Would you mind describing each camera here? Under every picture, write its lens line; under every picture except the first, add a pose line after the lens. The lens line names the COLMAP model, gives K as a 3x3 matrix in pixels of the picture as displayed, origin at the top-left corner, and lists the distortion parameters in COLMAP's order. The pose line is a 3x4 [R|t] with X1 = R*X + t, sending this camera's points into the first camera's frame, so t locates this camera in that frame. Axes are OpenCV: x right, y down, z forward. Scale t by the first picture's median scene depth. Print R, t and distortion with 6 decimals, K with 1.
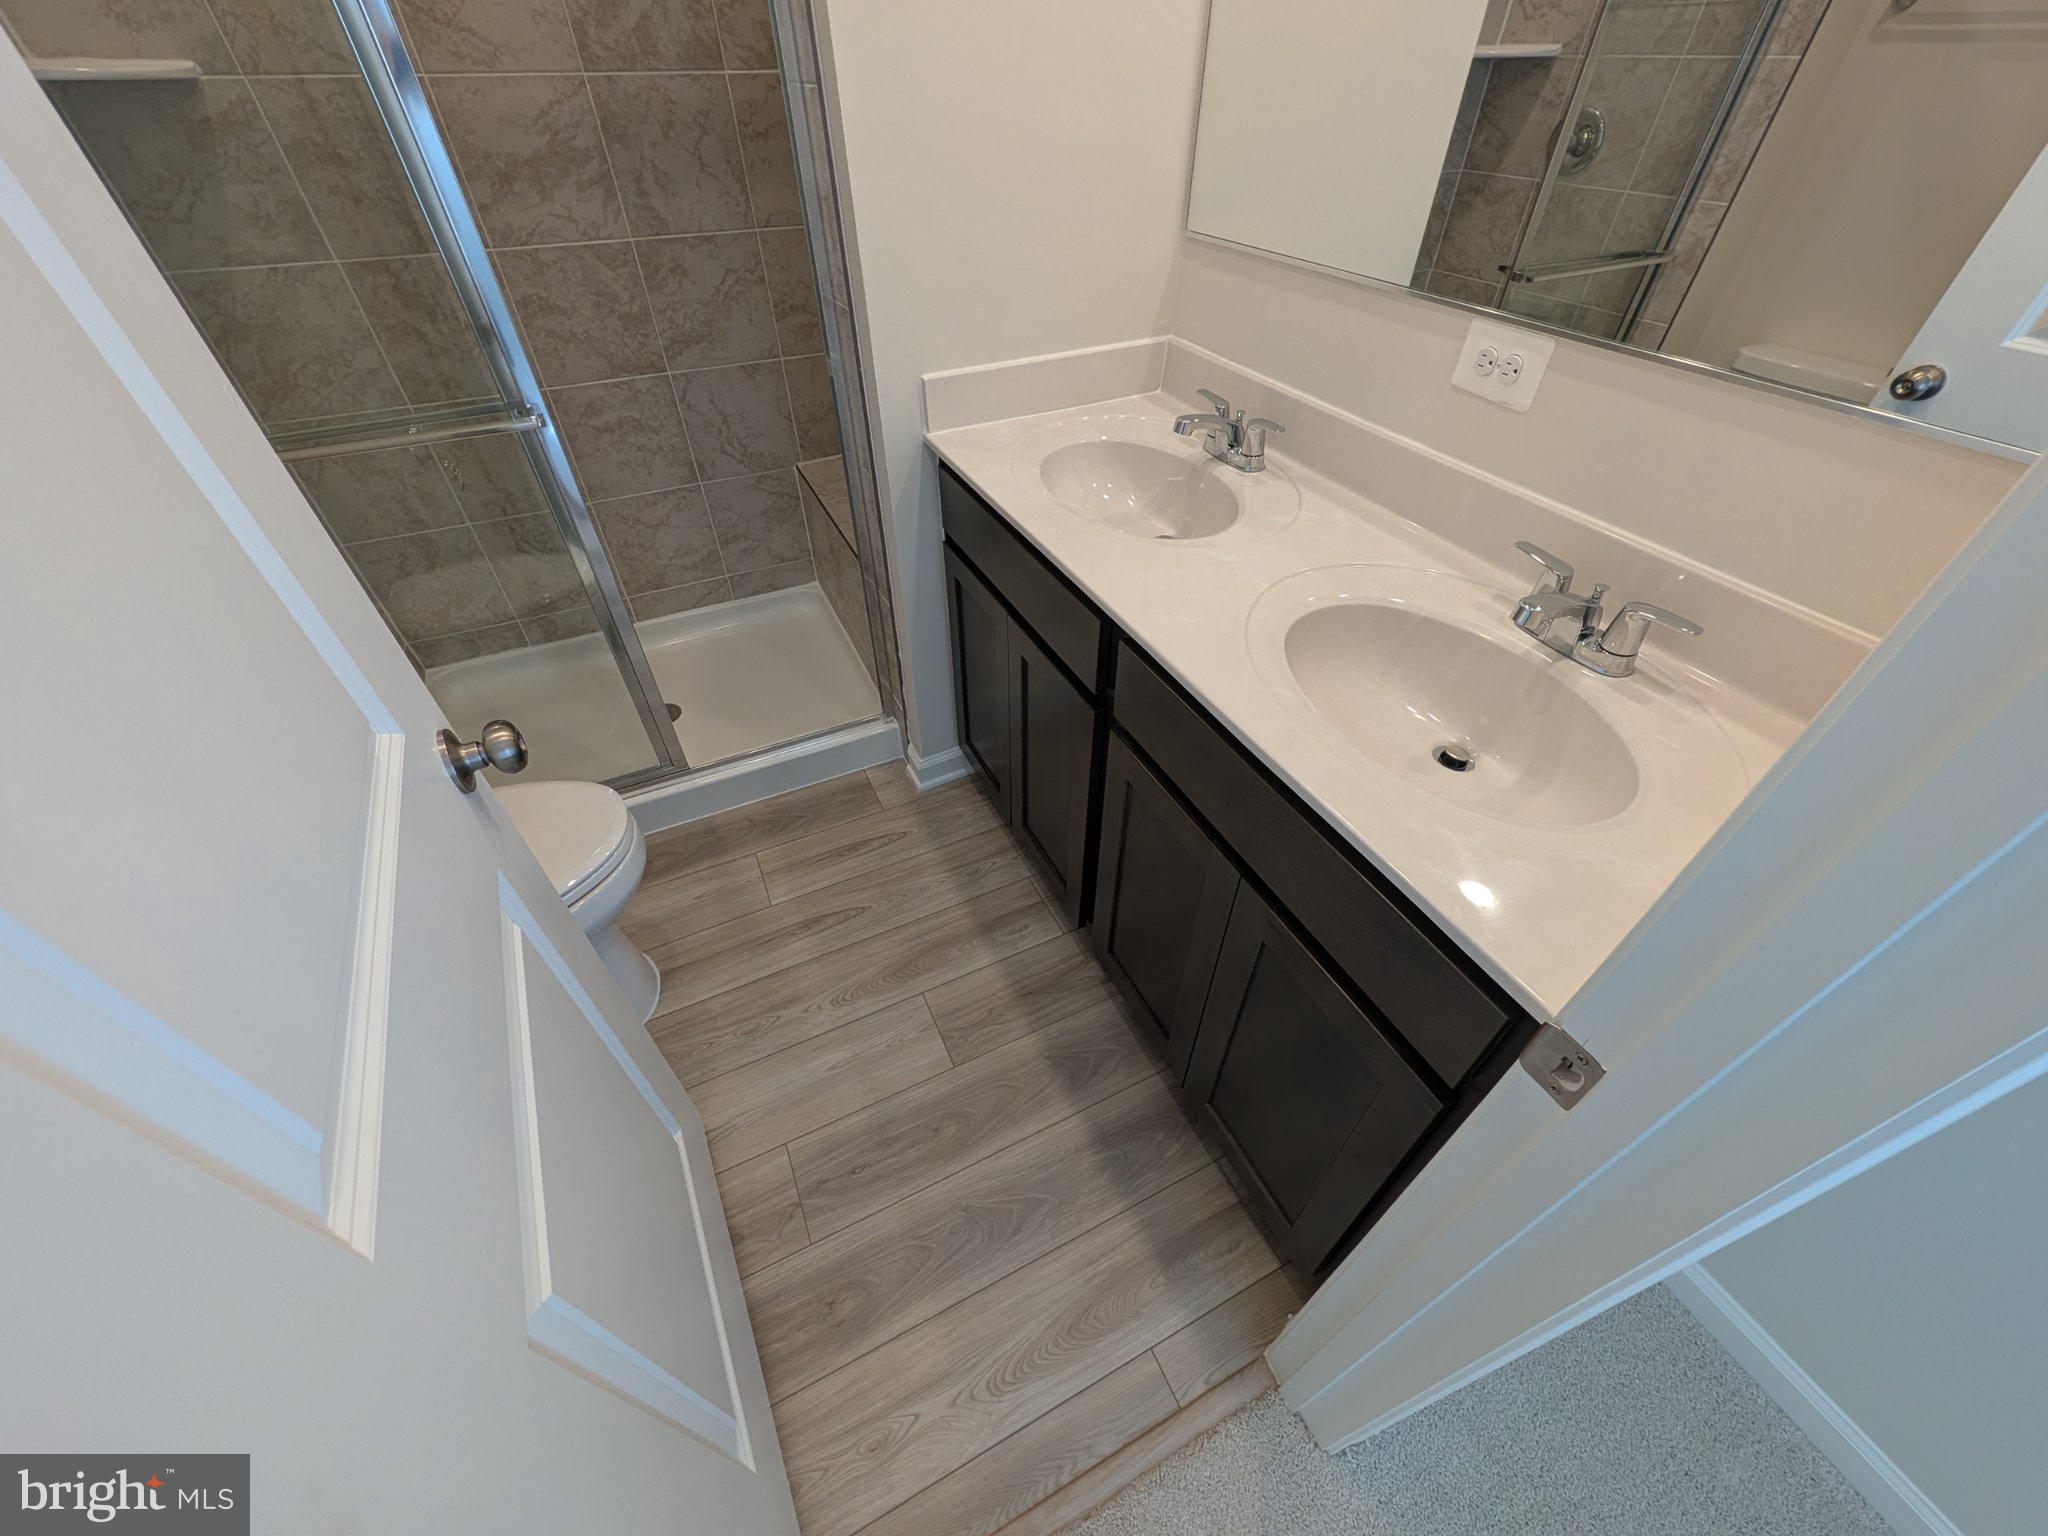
lens RADIAL K [[788.3, 0, 1022.8], [0, 788.3, 772.6], [0, 0, 1]] dist [0.003715, -0.000248]
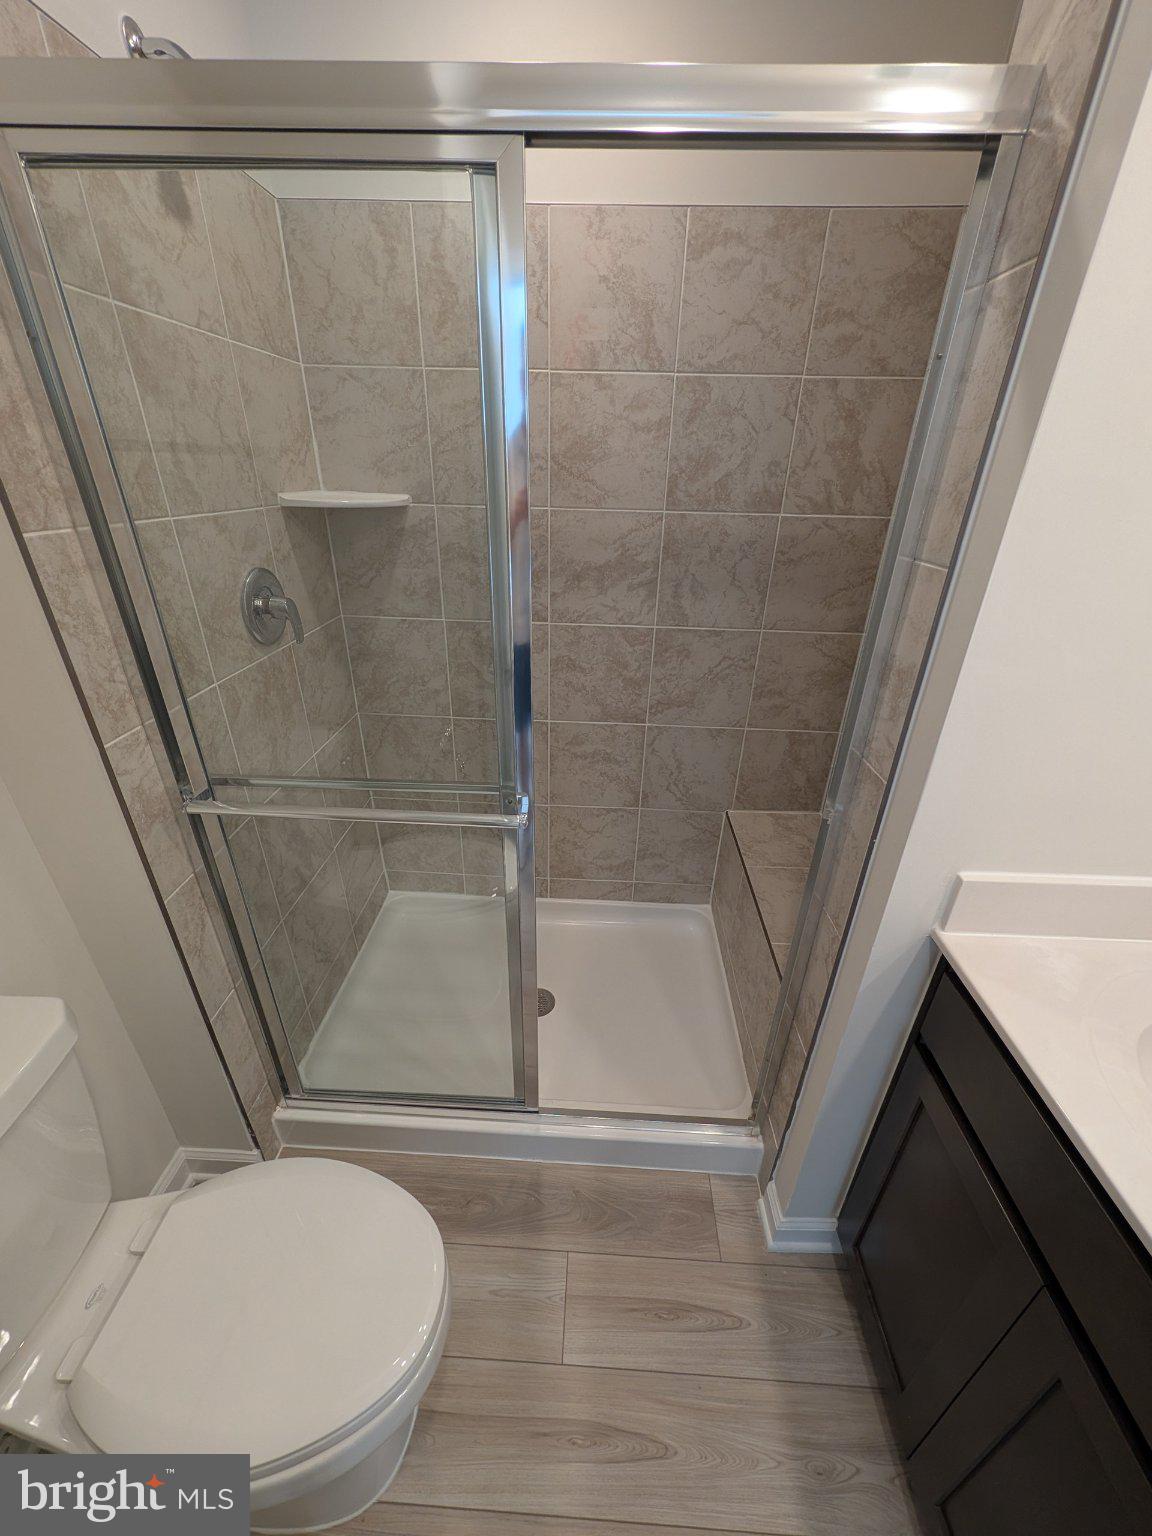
lens RADIAL K [[591.2, 0, 577.5], [0, 591.2, 772.2], [0, 0, 1]] dist [0.003715, -0.000248]
pose [[0.880667, 0.239006, -0.409026, -0.182736], [-0.338645, 0.921377, -0.190744, -0.264975], [0.331278, 0.306496, 0.892365, 0.240344]]
